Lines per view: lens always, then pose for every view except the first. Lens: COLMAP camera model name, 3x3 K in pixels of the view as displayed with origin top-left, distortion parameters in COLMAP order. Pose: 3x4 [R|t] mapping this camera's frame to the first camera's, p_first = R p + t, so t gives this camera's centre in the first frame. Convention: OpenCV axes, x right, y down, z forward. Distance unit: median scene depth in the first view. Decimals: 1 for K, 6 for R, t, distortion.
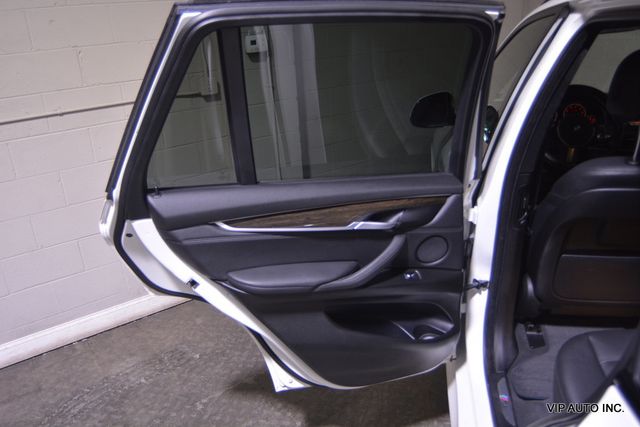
lens RADIAL K [[487.5, 0, 315.8], [0, 487.5, 210.6], [0, 0, 1]] dist [-0.091410, 0.041624]
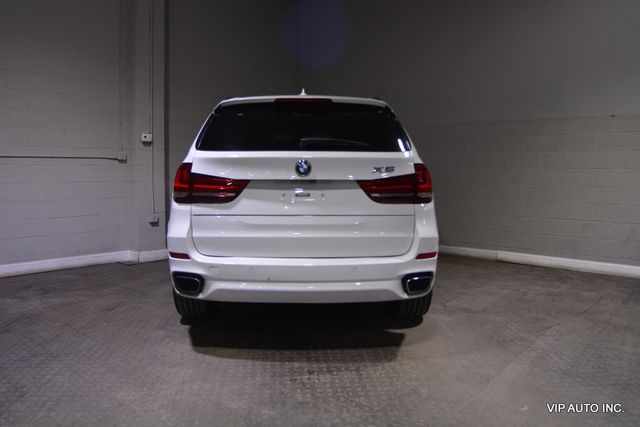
lens RADIAL K [[487.5, 0, 315.0], [0, 487.5, 211.0], [0, 0, 1]] dist [-0.091410, 0.041624]
pose [[0.972796, 0.047021, 0.226842, 0.148460], [0.017683, 0.961257, -0.275085, 0.624104], [-0.230988, 0.271613, 0.934276, -1.199529]]
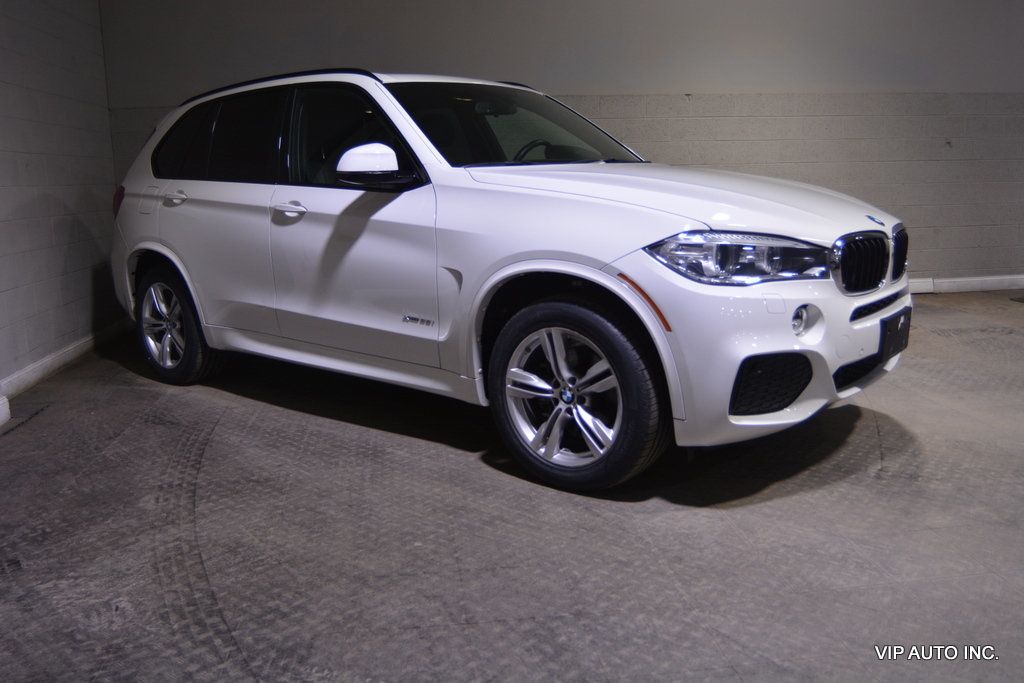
lens RADIAL K [[834.6, 0, 505.5], [0, 834.6, 336.5], [0, 0, 1]] dist [-0.076893, 0.022681]
pose [[0.493650, -0.118995, 0.861481, -0.901130], [0.302827, 0.952119, -0.042012, 0.380875], [-0.815234, 0.281619, 0.506048, -0.363981]]
